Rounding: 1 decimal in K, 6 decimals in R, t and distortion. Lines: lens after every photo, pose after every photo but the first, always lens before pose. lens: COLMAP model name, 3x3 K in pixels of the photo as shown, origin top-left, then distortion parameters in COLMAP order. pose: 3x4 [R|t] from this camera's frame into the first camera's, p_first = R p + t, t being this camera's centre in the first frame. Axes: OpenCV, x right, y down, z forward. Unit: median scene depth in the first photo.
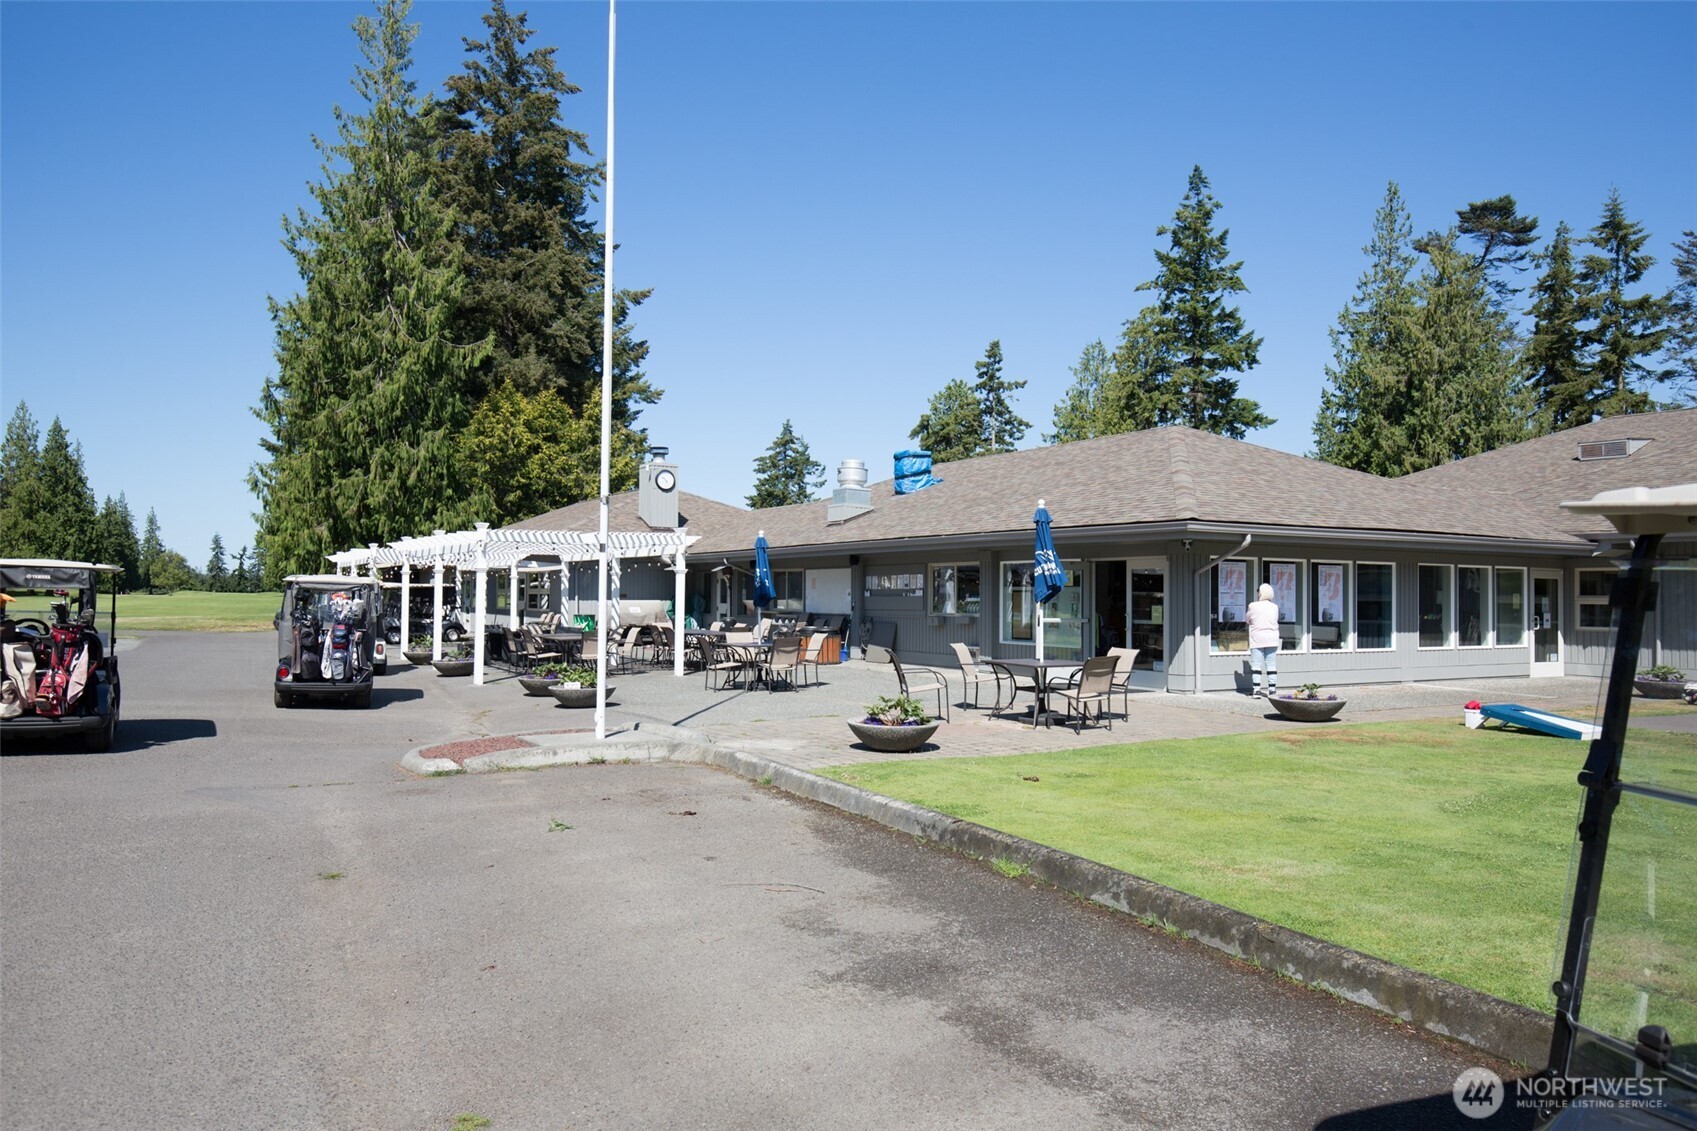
lens RADIAL K [[1168.2, 0, 846.5], [0, 1168.2, 567.6], [0, 0, 1]] dist [0.007403, 0.003940]
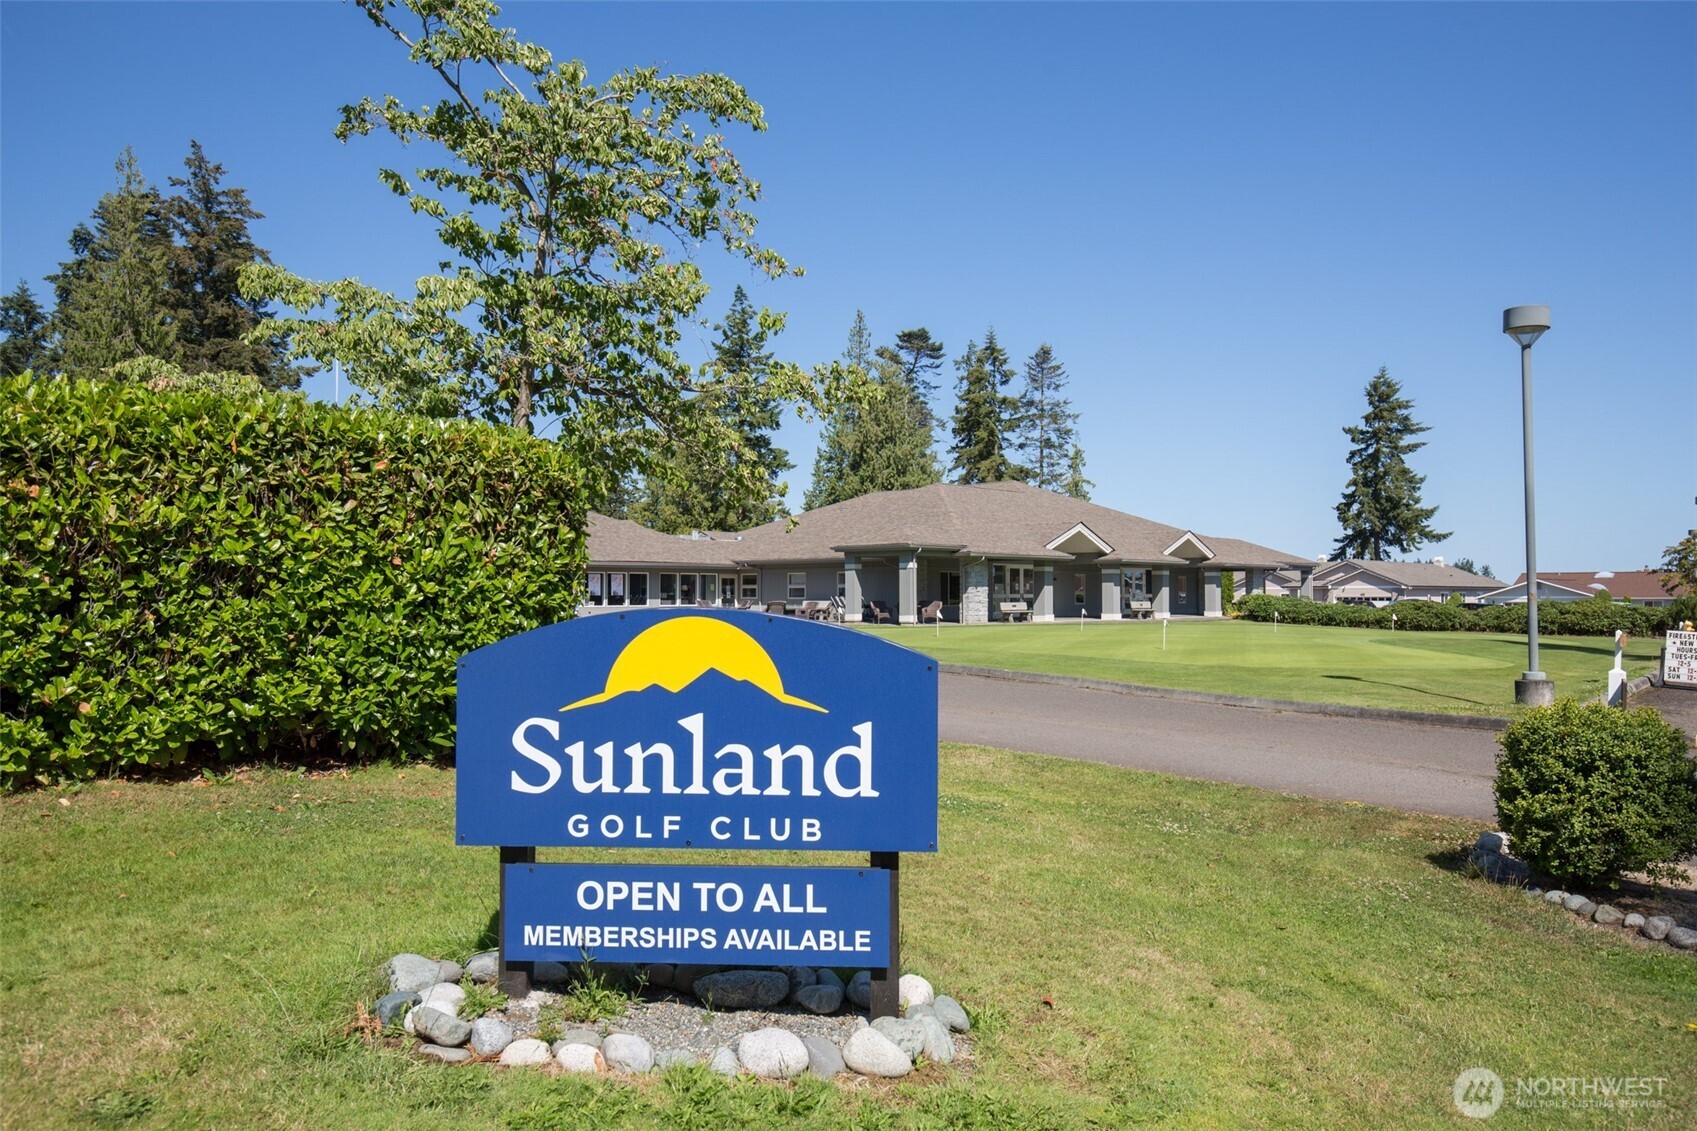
lens RADIAL K [[1168.2, 0, 852.7], [0, 1168.2, 562.4], [0, 0, 1]] dist [0.007403, 0.003940]
pose [[0.962902, -0.003703, 0.269827, 0.055822], [0.004231, 0.999990, -0.001378, -0.005976], [-0.269819, 0.002469, 0.962908, -0.451383]]
